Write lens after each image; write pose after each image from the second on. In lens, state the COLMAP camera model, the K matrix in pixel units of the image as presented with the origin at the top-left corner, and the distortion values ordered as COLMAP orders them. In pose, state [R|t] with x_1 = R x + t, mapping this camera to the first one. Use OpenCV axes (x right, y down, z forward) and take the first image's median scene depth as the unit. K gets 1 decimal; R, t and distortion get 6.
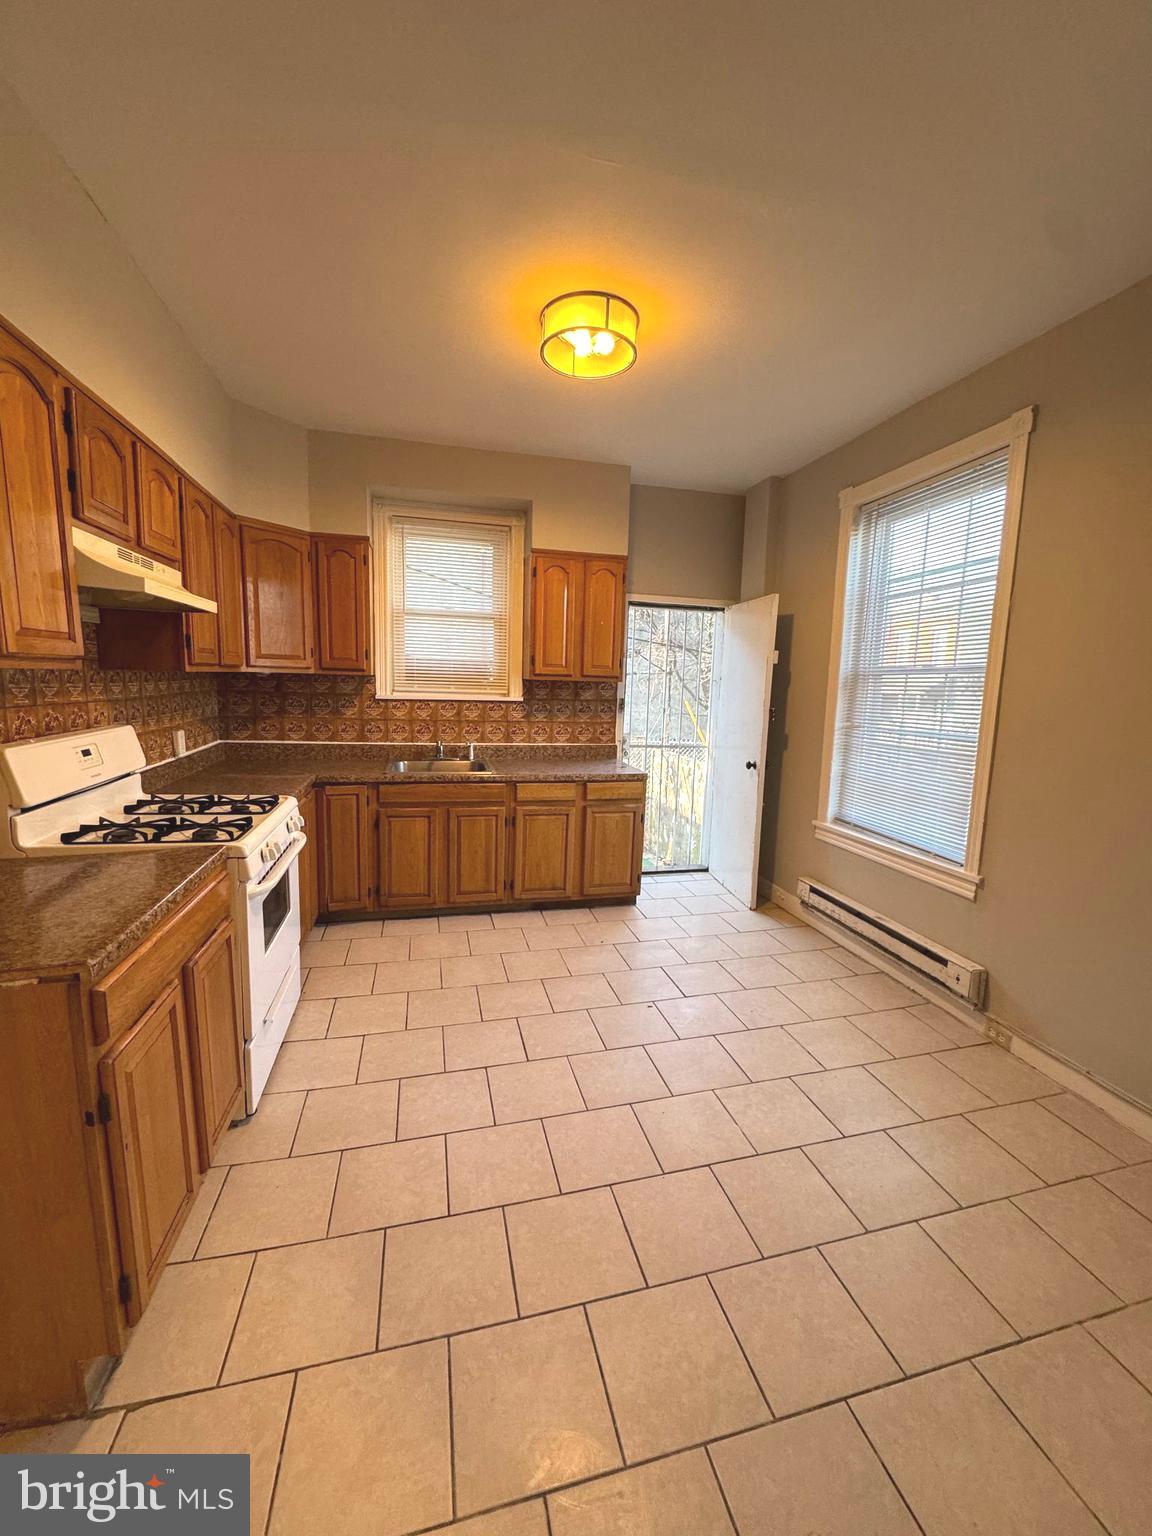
lens RADIAL K [[611.7, 0, 577.0], [0, 611.7, 768.8], [0, 0, 1]] dist [-0.002289, 0.000538]
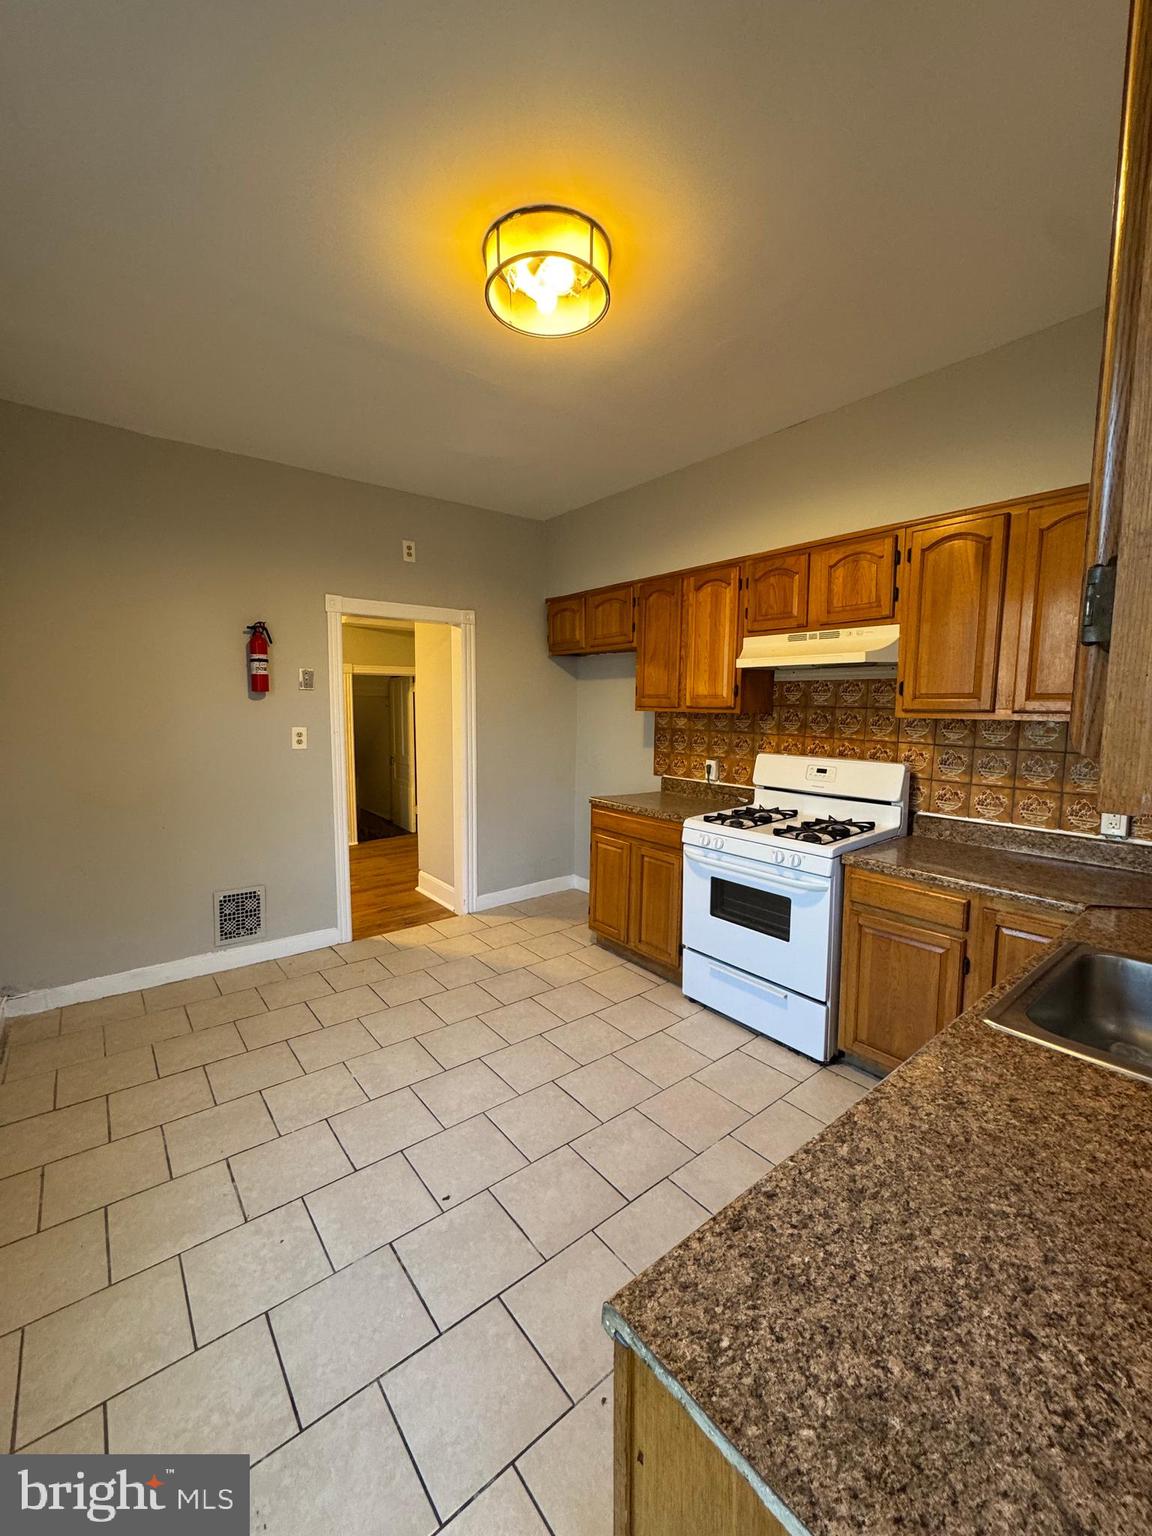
lens RADIAL K [[611.7, 0, 573.2], [0, 611.7, 765.0], [0, 0, 1]] dist [-0.002289, 0.000538]
pose [[-0.910691, 0.013010, -0.412884, 0.349207], [-0.085906, 0.971687, 0.220100, -0.311446], [0.404058, 0.235912, -0.883789, 2.034454]]
